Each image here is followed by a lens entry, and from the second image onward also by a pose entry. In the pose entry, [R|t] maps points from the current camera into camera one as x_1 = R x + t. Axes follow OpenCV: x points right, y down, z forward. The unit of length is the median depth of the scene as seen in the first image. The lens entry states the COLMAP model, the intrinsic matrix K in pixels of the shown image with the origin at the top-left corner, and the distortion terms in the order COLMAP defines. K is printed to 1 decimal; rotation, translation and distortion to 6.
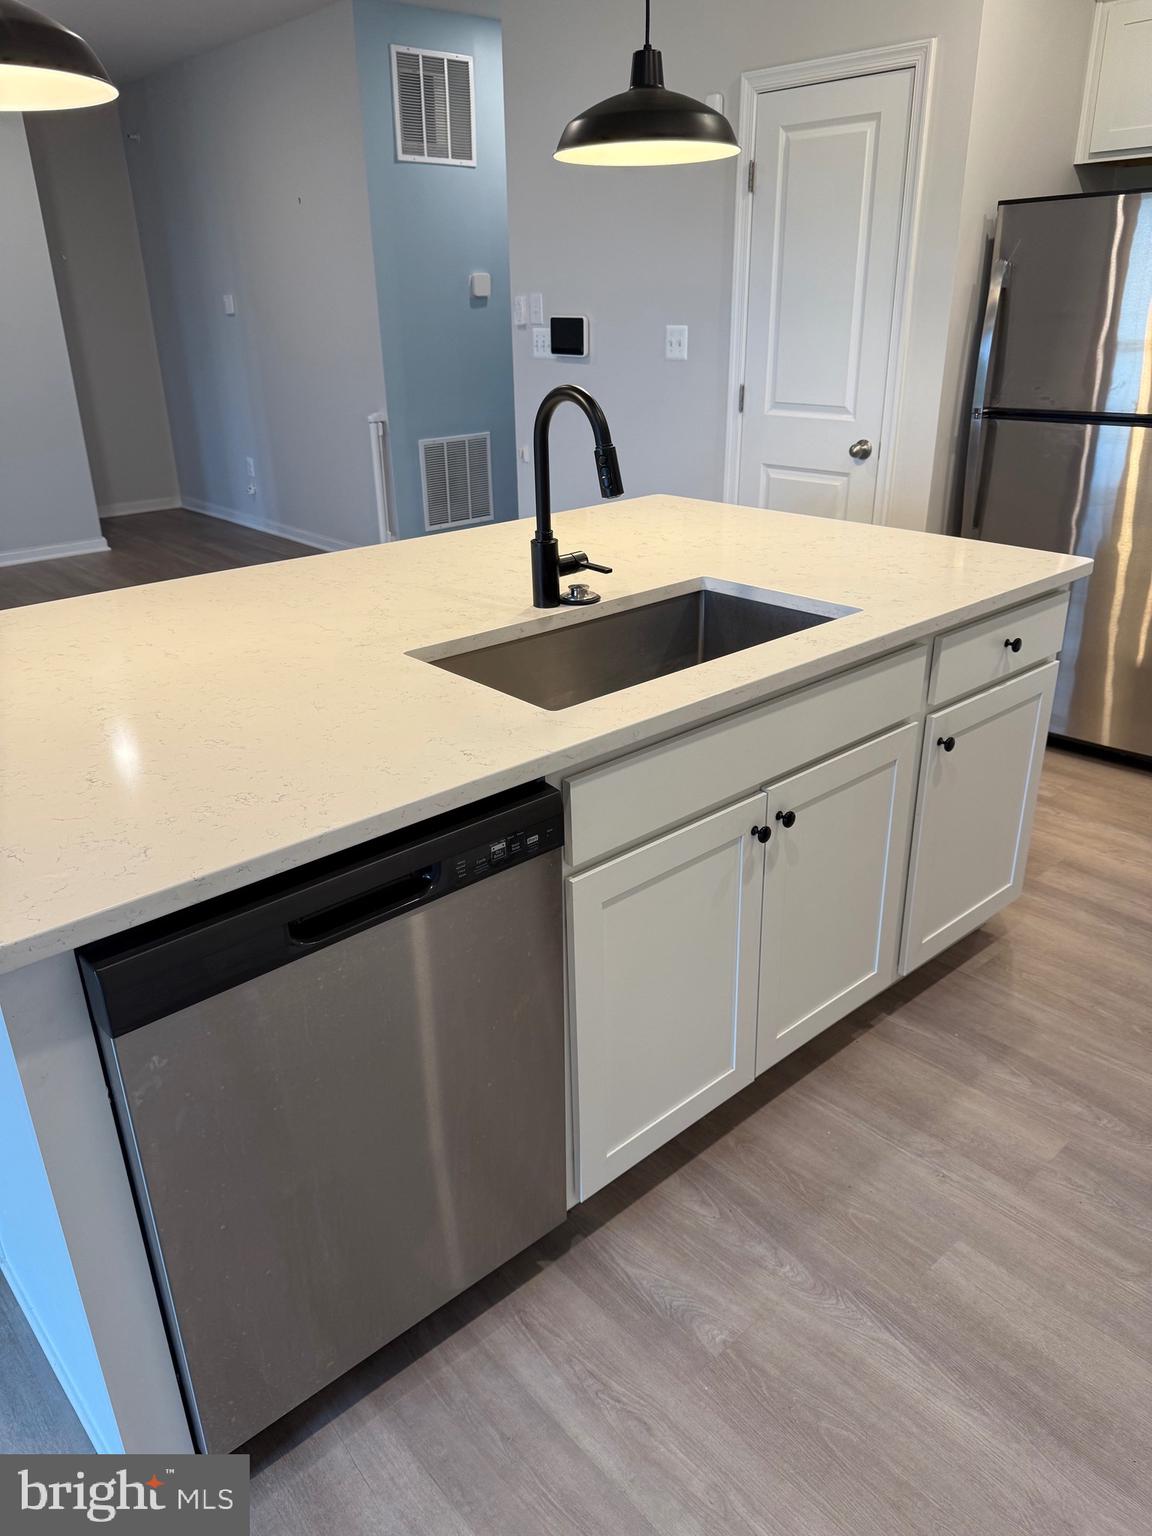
lens RADIAL K [[1083.2, 0, 570.6], [0, 1083.2, 770.4], [0, 0, 1]] dist [0.078461, -0.126186]
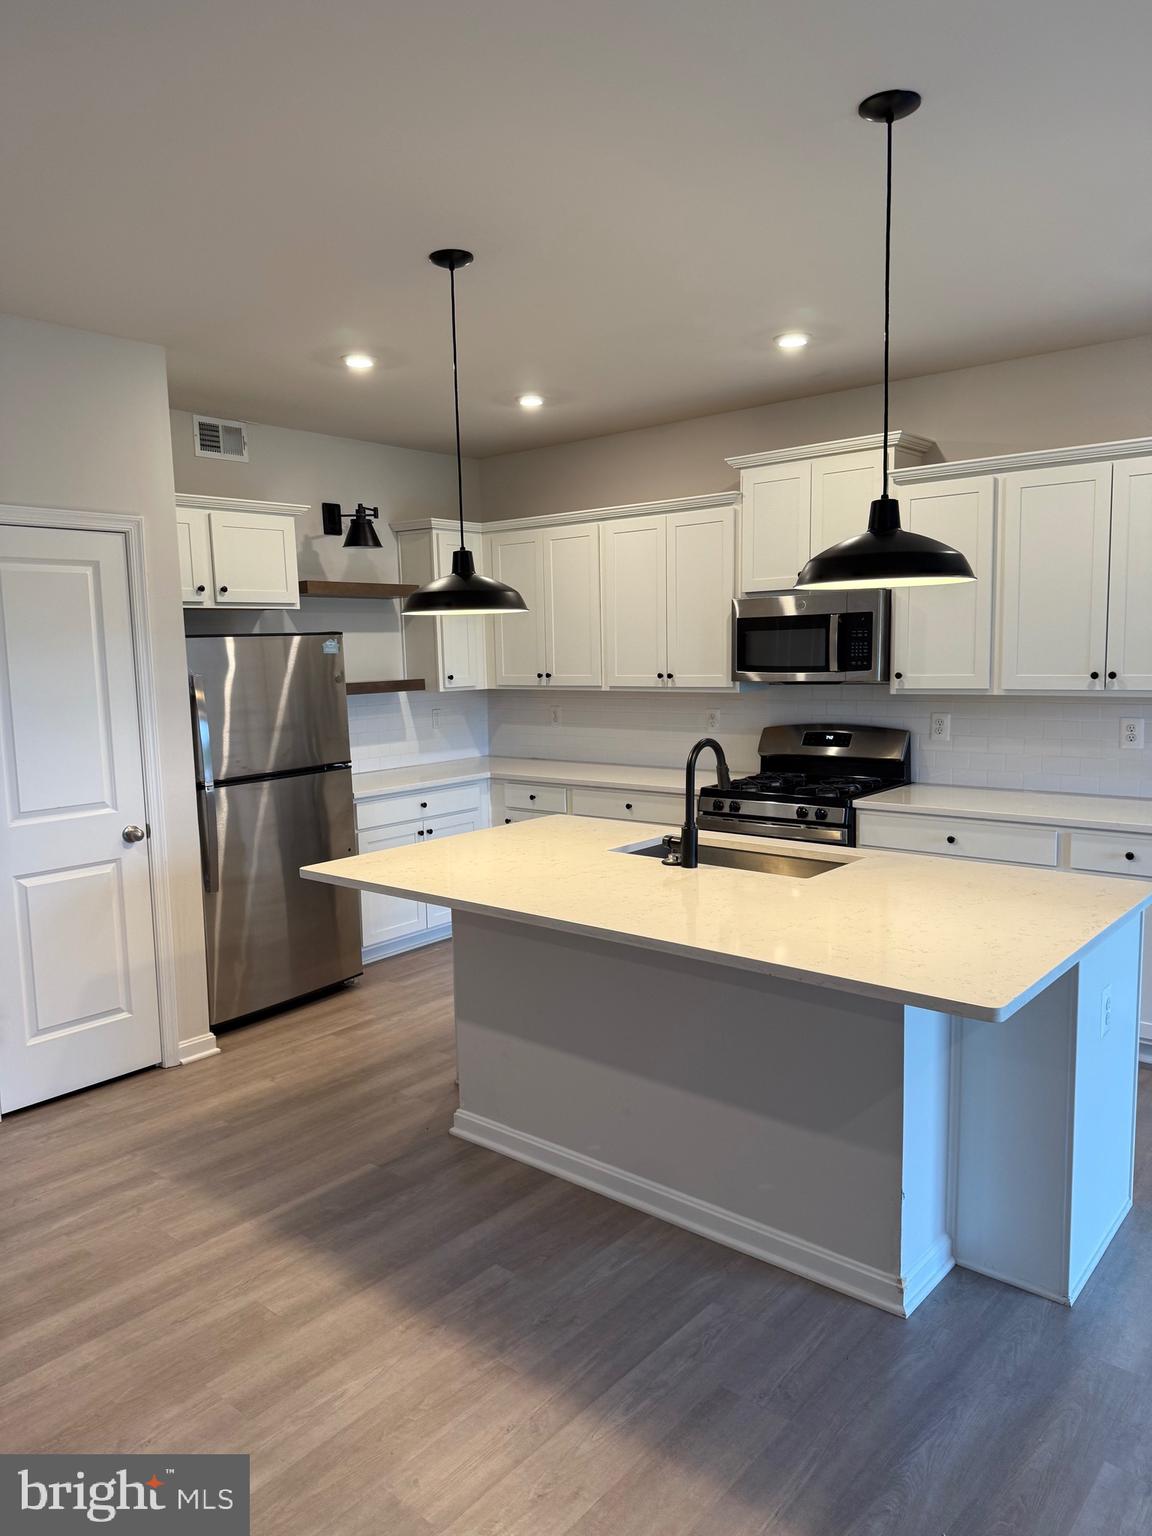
lens RADIAL K [[1083.2, 0, 570.6], [0, 1083.2, 770.4], [0, 0, 1]] dist [0.078461, -0.126186]
pose [[-0.134800, -0.096171, 0.986195, -0.935003], [0.421223, 0.895310, 0.144884, -0.349842], [-0.896883, 0.434938, -0.080179, 0.720770]]
